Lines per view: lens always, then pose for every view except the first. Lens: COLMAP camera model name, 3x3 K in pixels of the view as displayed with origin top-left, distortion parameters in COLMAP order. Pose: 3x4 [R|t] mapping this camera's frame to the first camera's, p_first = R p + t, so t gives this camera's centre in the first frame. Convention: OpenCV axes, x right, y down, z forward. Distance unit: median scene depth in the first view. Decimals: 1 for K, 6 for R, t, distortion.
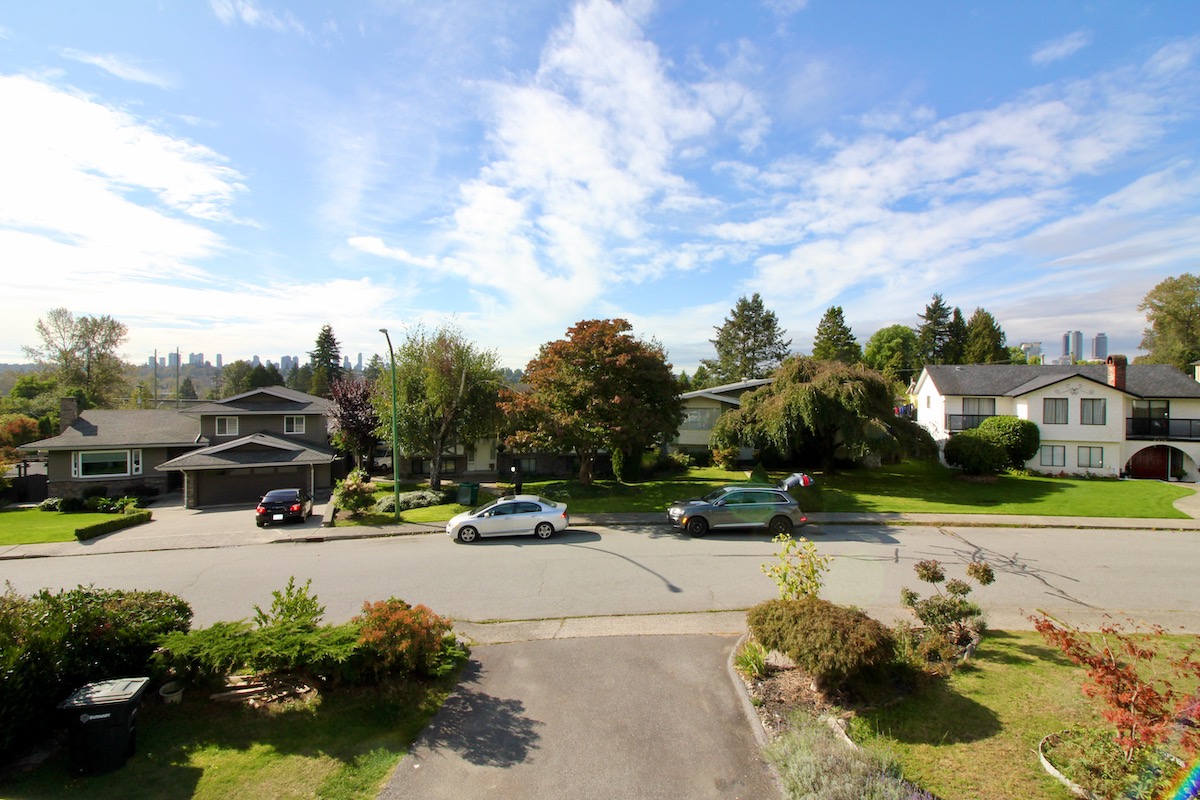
lens RADIAL K [[553.1, 0, 594.4], [0, 553.1, 368.8], [0, 0, 1]] dist [0.001954, -0.013503]
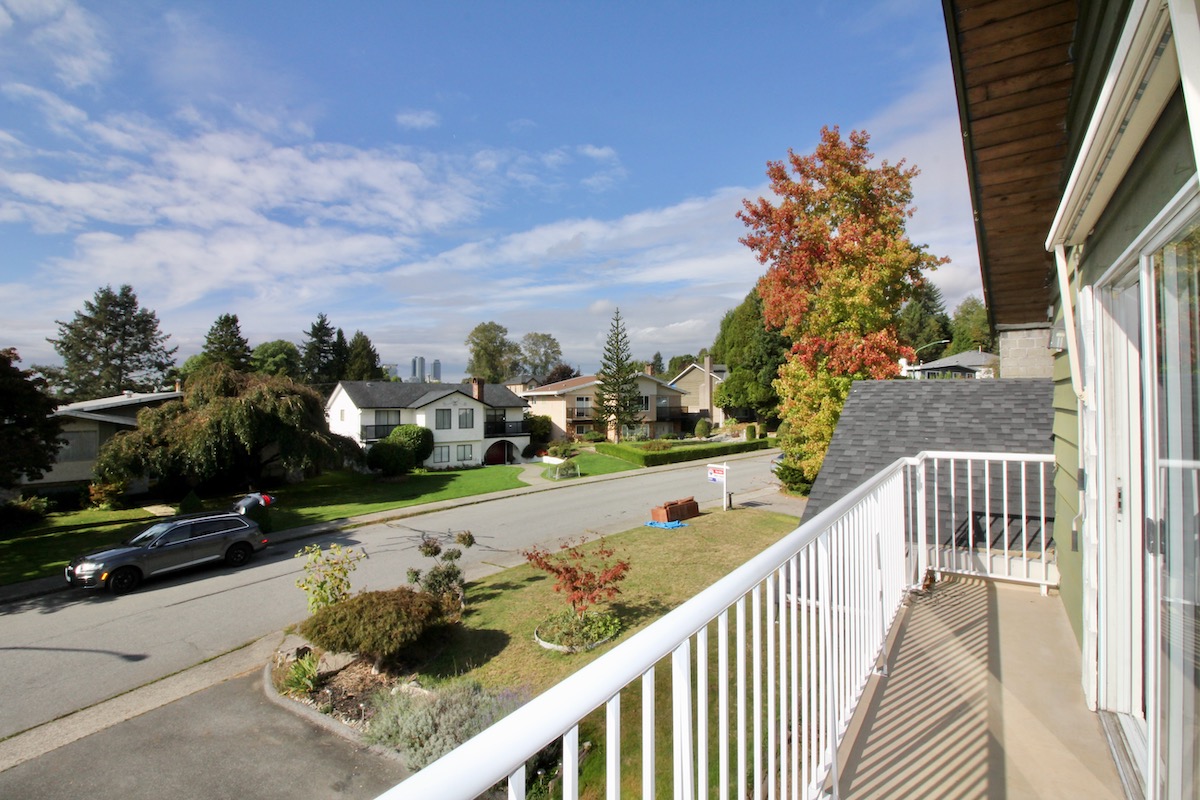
lens RADIAL K [[567.4, 0, 600.0], [0, 567.4, 400.0], [0, 0, 1]] dist [0.012402, -0.015945]
pose [[0.512460, -0.003996, 0.858702, -0.104861], [-0.018505, 0.999706, 0.015696, 0.005527], [-0.858512, -0.023934, 0.512235, 0.018780]]
